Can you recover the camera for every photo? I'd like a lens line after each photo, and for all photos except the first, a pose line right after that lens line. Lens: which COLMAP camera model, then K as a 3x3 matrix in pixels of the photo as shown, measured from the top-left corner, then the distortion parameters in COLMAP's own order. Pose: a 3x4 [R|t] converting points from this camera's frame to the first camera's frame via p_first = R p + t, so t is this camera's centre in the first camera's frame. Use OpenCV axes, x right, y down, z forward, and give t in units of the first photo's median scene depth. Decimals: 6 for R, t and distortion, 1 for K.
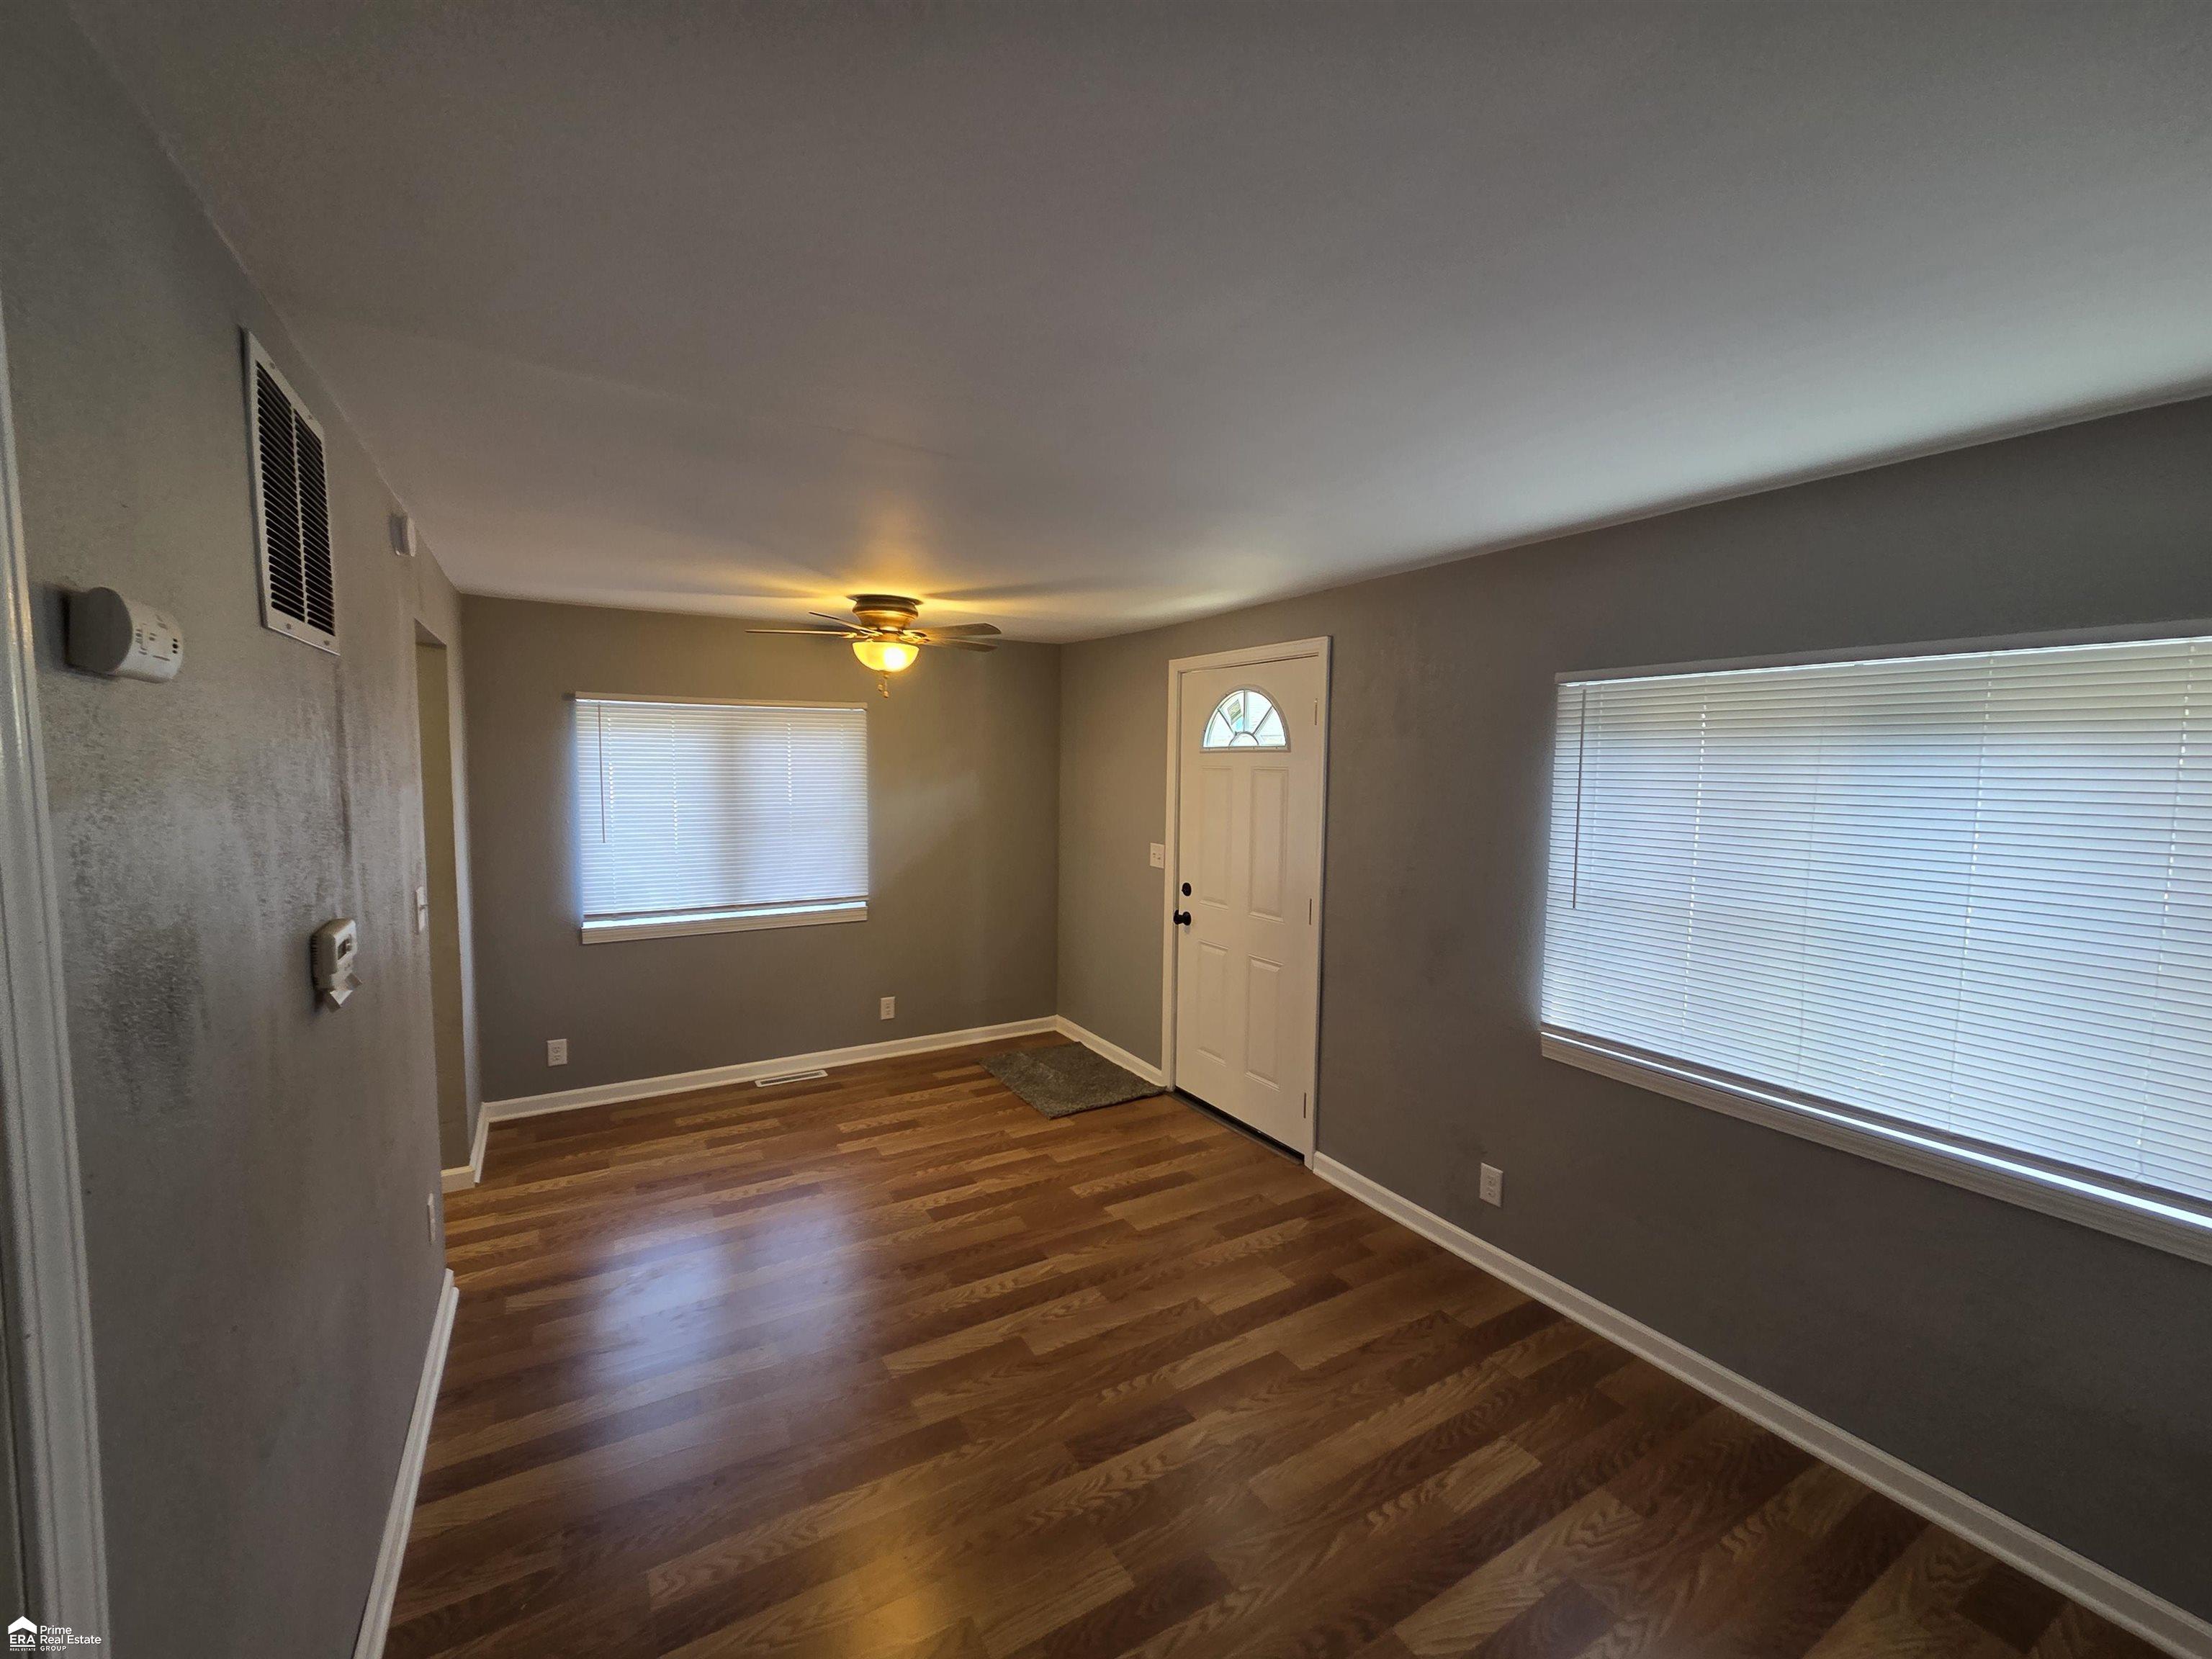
lens RADIAL K [[903.9, 0, 1069.7], [0, 903.9, 808.2], [0, 0, 1]] dist [0.002623, -0.002683]
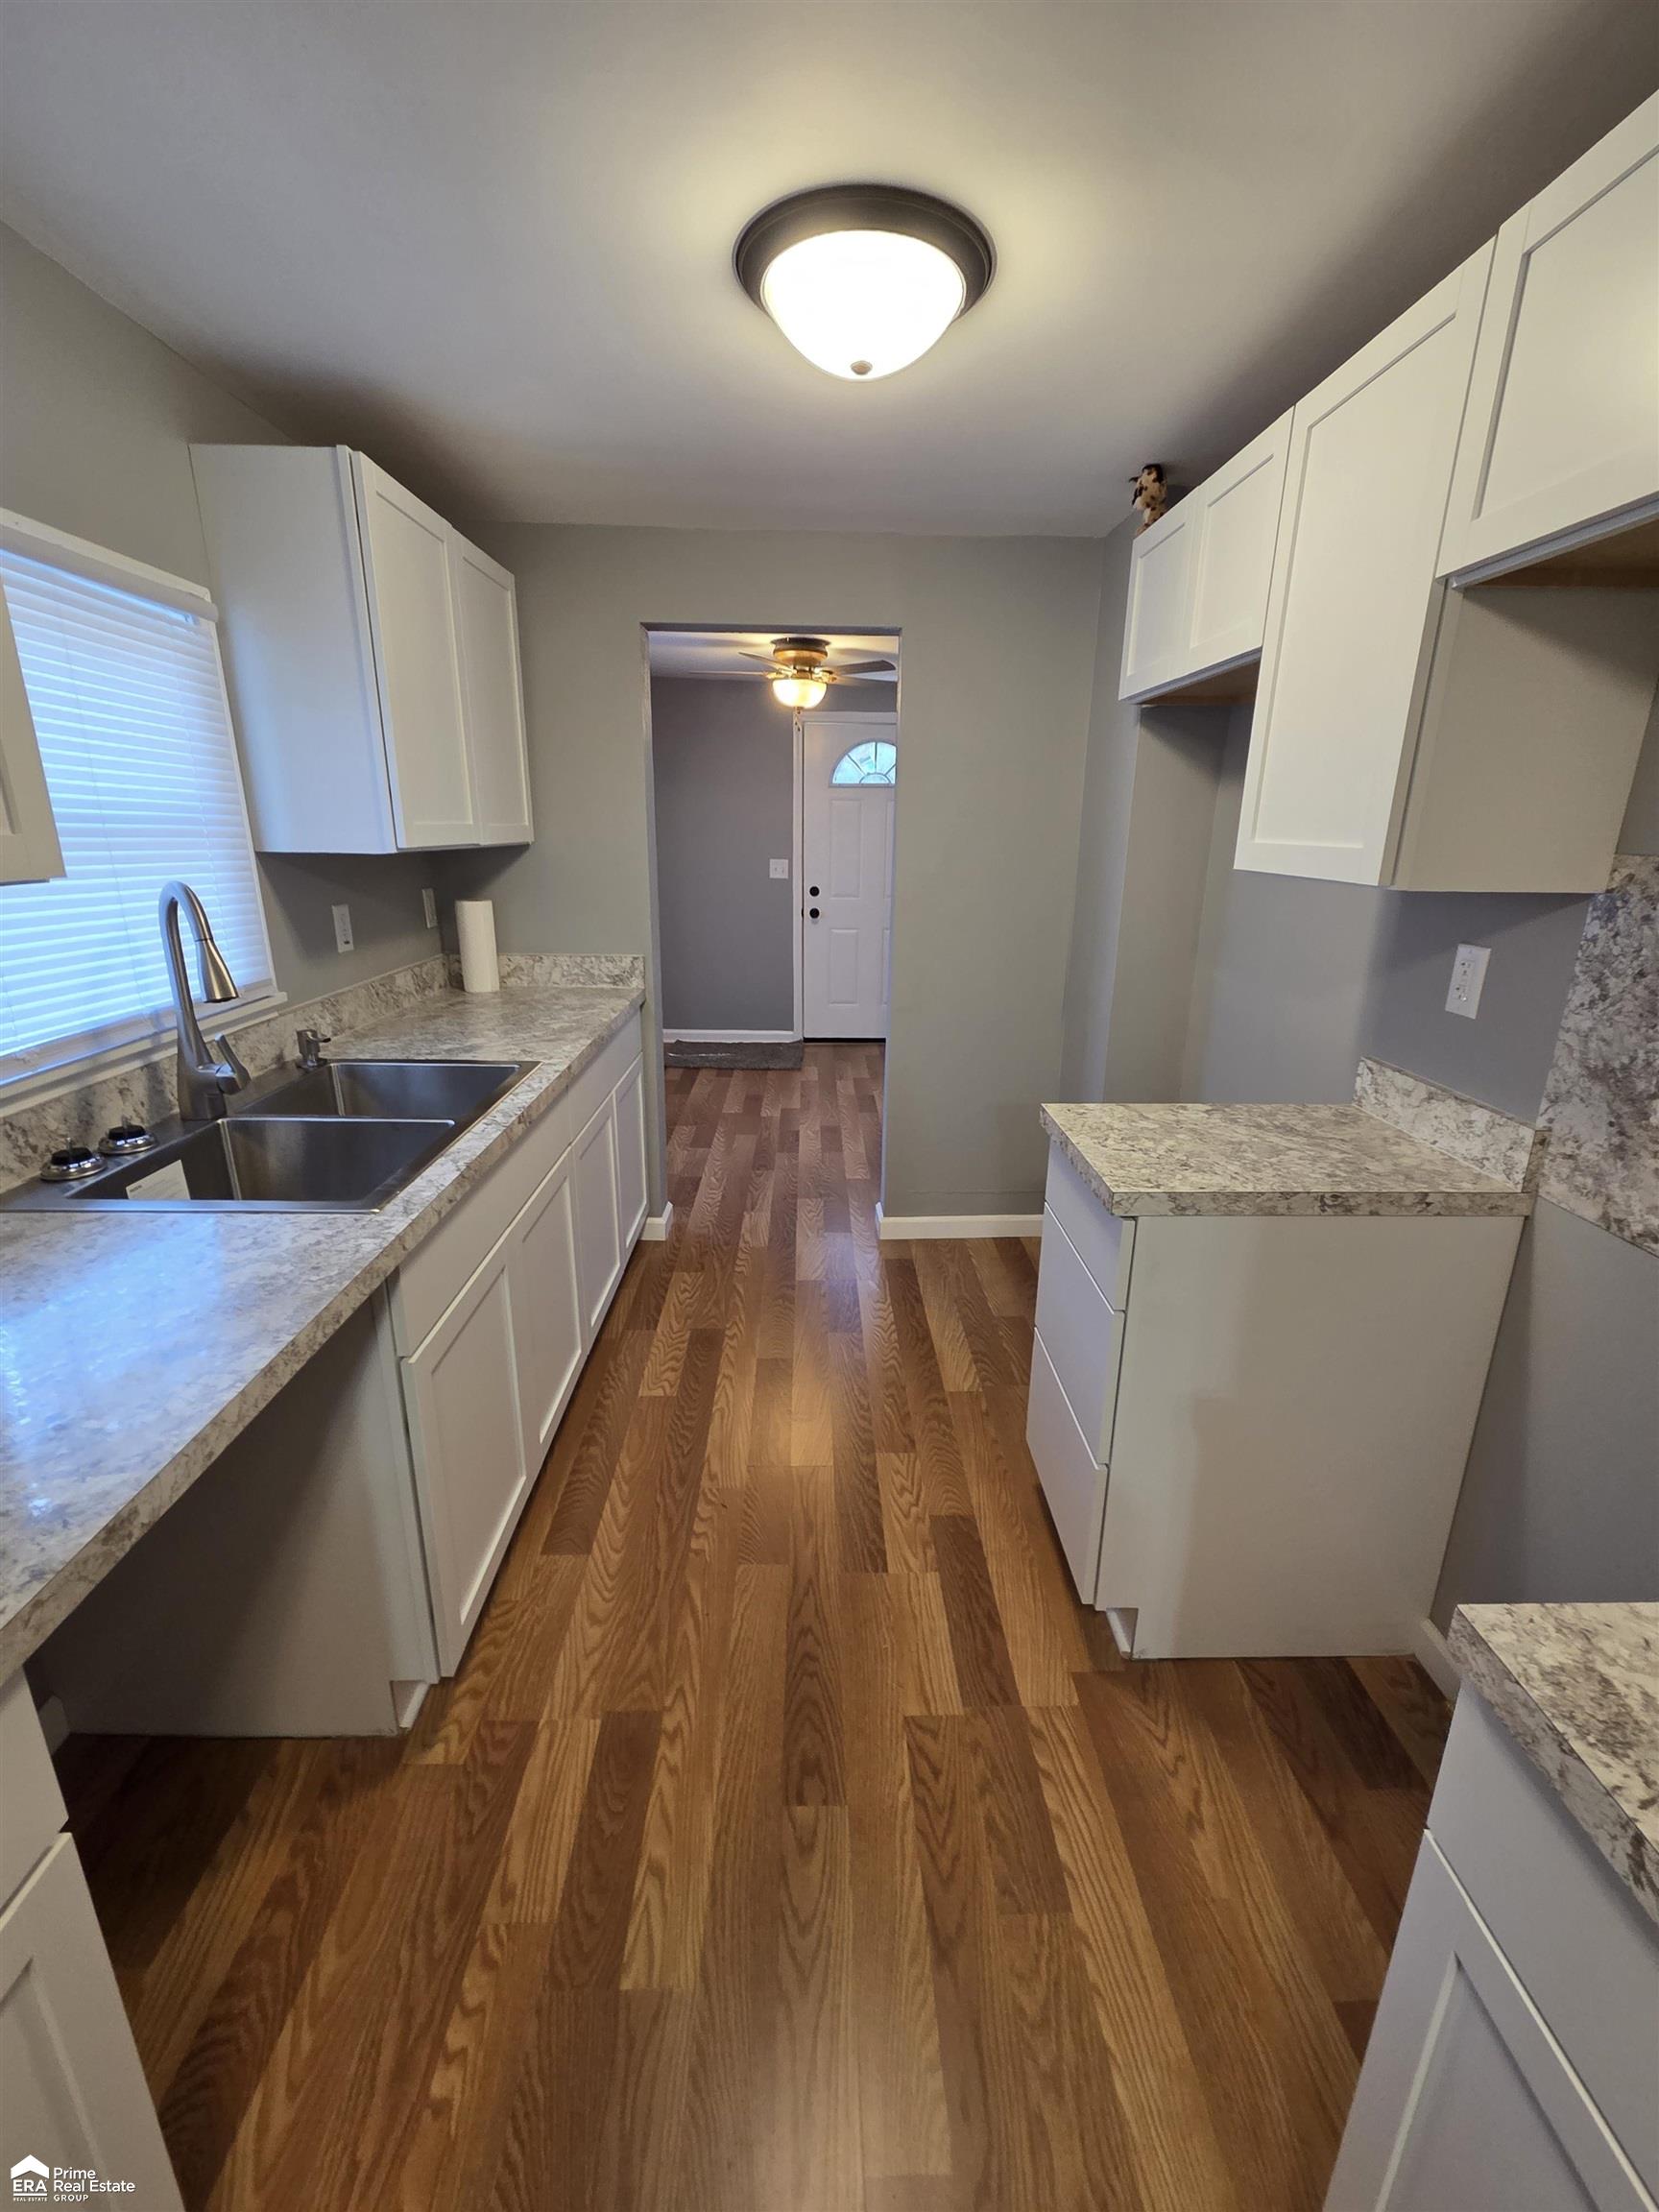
lens RADIAL K [[903.9, 0, 836.2], [0, 903.9, 1094.1], [0, 0, 1]] dist [0.002623, -0.002683]
pose [[0.464934, -0.251596, 0.848844, -1.772228], [0.032956, 0.963025, 0.267388, 0.033300], [-0.884731, -0.096343, 0.456035, 0.517593]]
